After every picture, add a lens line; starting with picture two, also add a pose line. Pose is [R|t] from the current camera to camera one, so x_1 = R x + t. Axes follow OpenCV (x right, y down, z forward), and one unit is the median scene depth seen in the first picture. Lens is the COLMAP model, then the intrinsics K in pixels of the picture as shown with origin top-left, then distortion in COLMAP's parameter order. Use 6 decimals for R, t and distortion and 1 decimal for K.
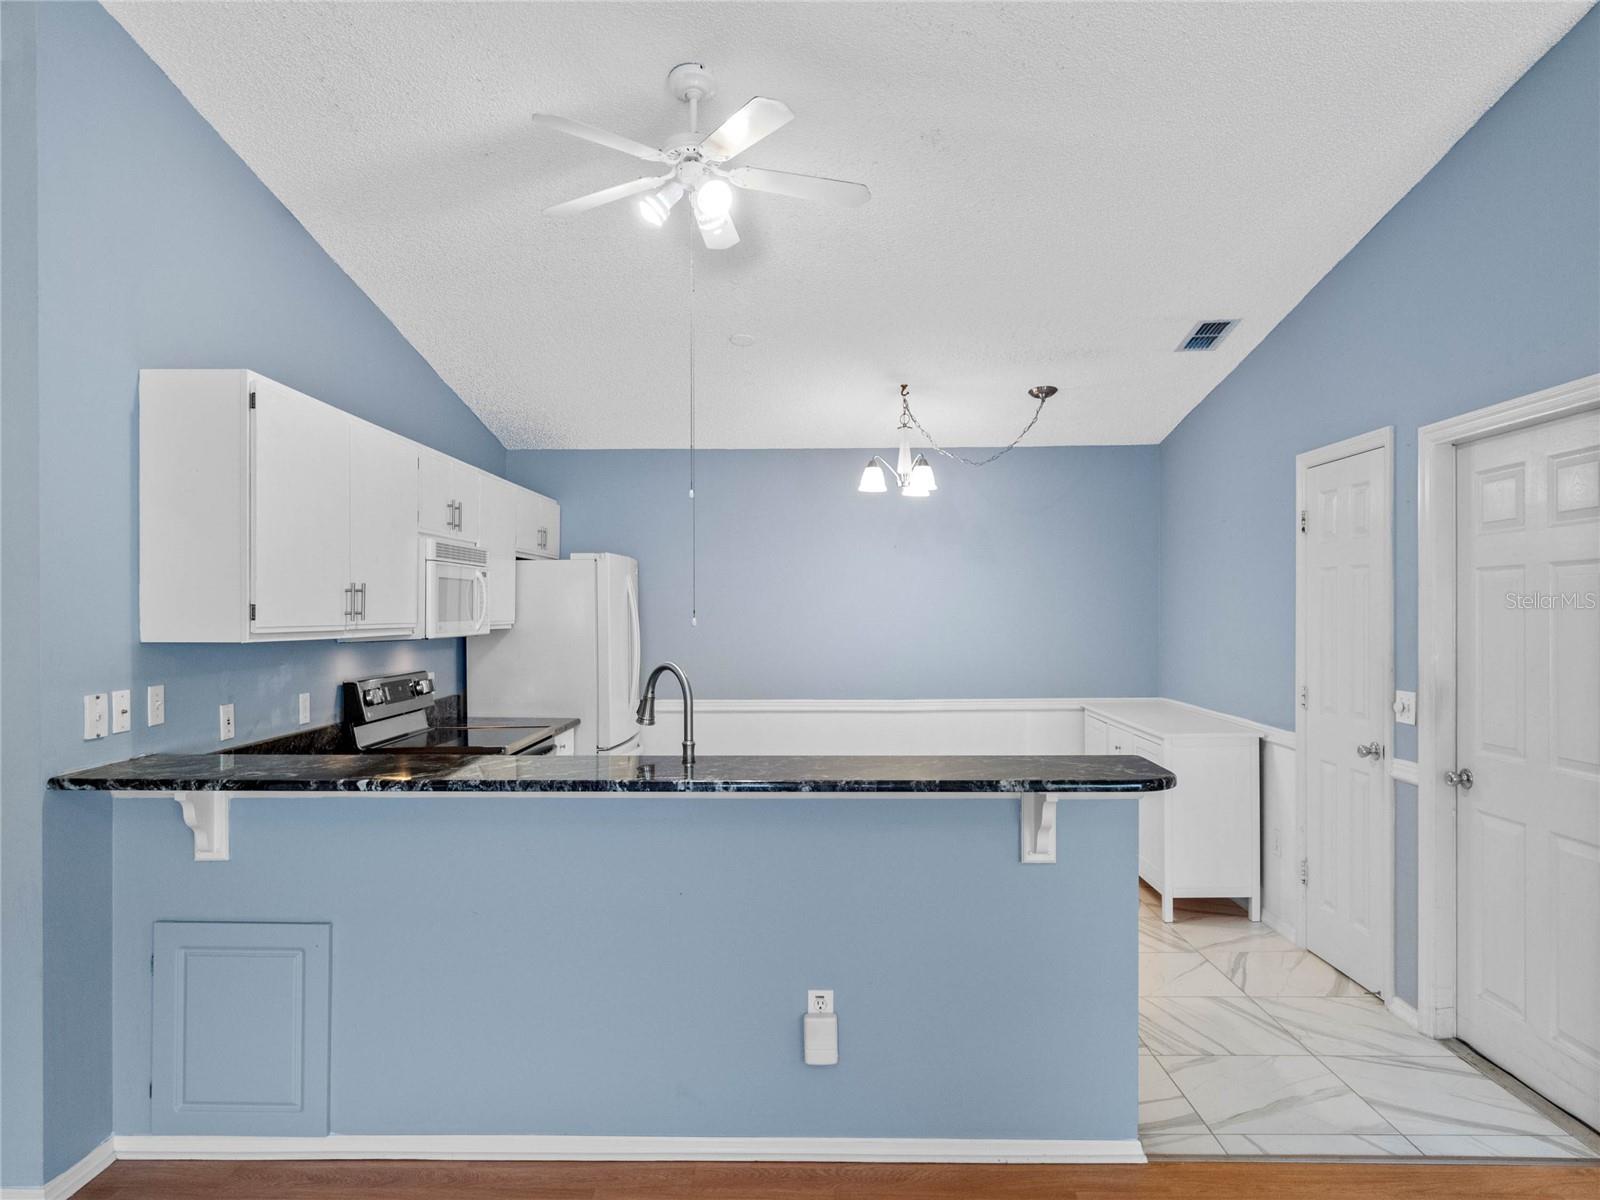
lens RADIAL K [[1054.9, 0, 804.8], [0, 1054.9, 605.6], [0, 0, 1]] dist [-0.003252, -0.002441]
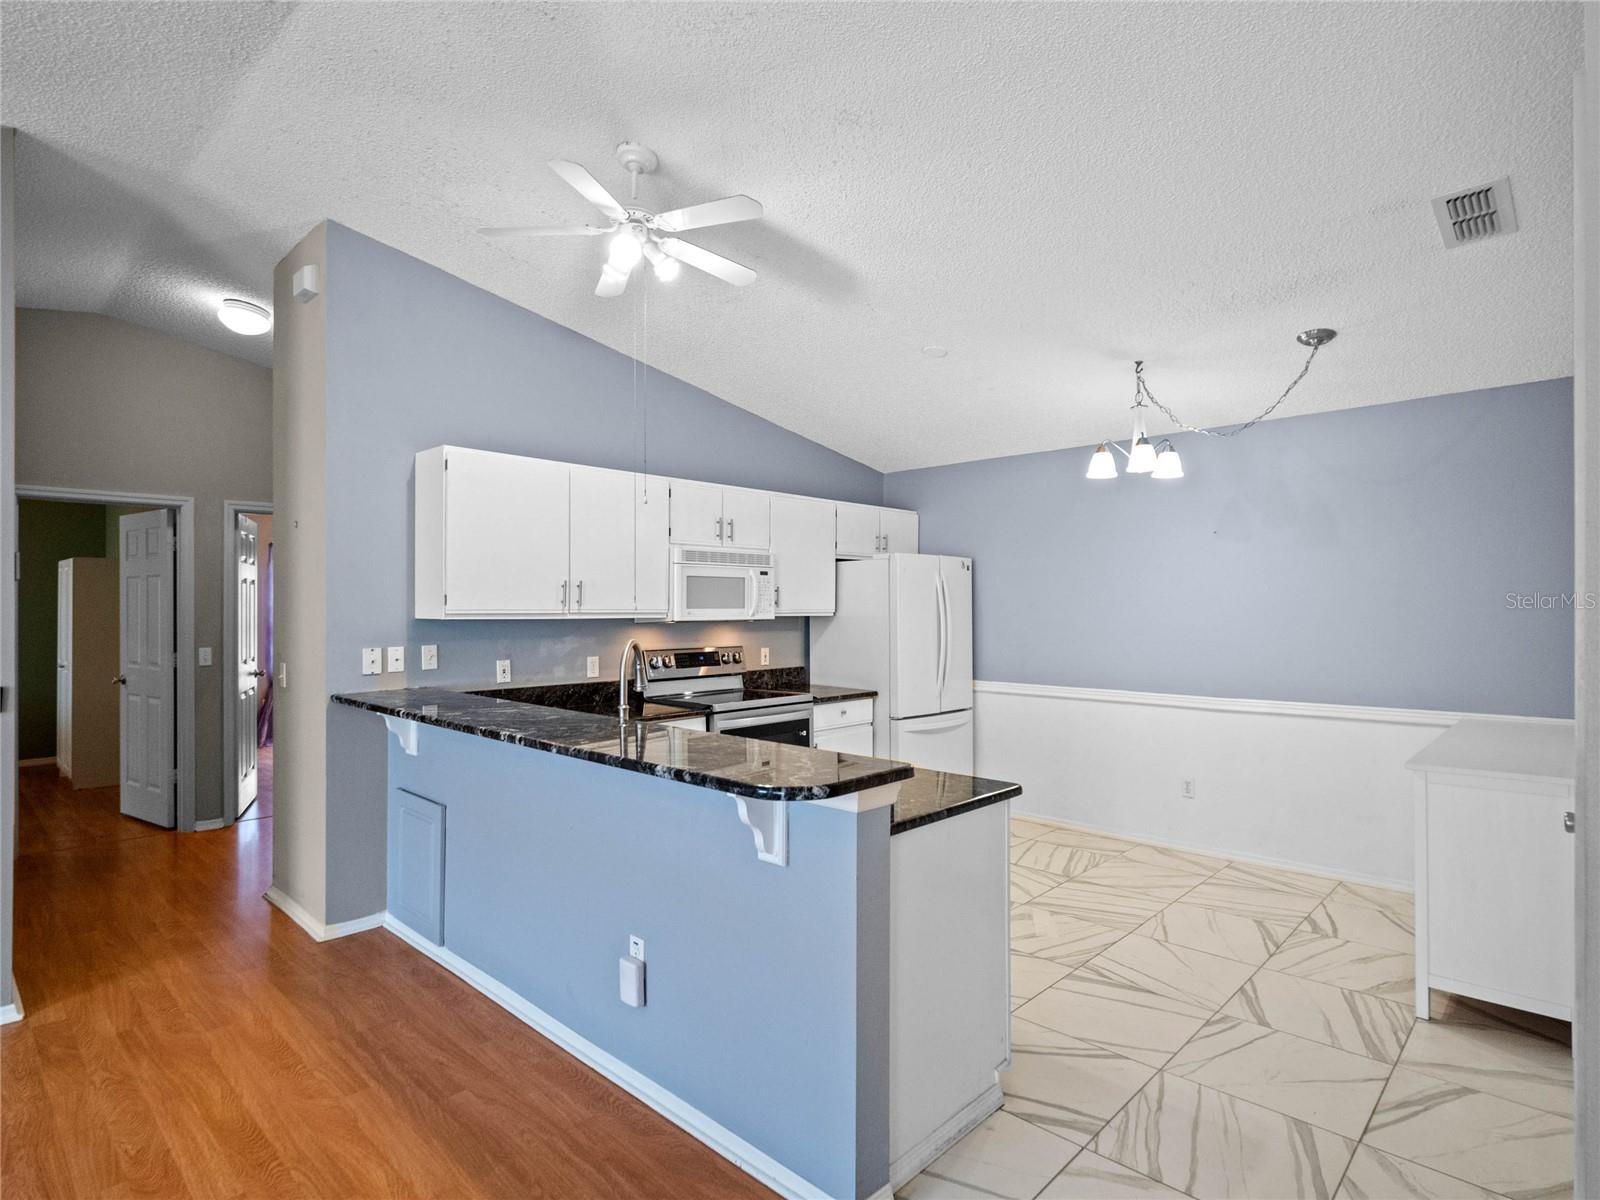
lens RADIAL K [[844.5, 0, 800.0], [0, 844.5, 600.0], [0, 0, 1]] dist [0.000978, -0.003325]
pose [[0.731451, -0.004460, -0.681880, 0.612091], [0.002566, 0.999990, -0.003788, 0.010647], [0.681889, 0.001021, 0.731455, 0.379892]]
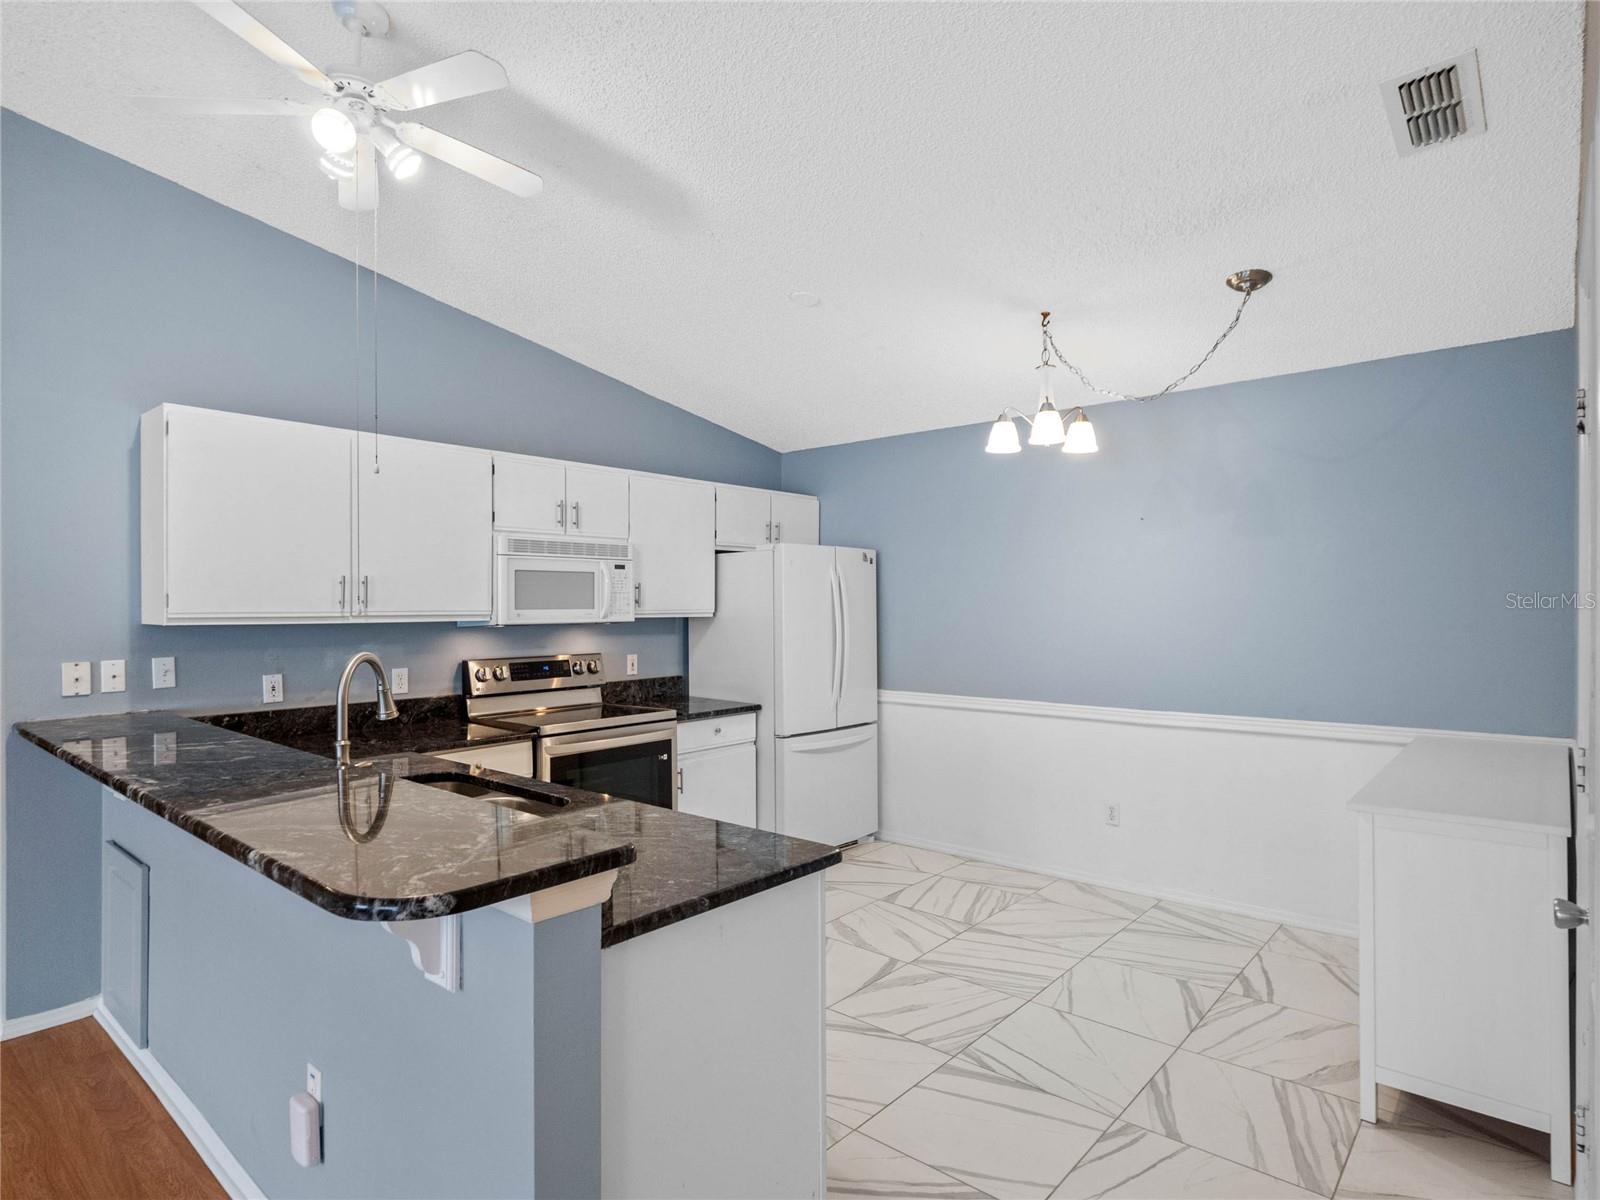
lens RADIAL K [[878.0, 0, 798.1], [0, 878.0, 603.2], [0, 0, 1]] dist [0.000459, -0.001215]
pose [[0.763629, -0.002020, -0.645652, 0.596115], [0.005663, 0.999978, 0.003569, 0.008375], [0.645630, -0.006382, 0.763623, 0.595381]]
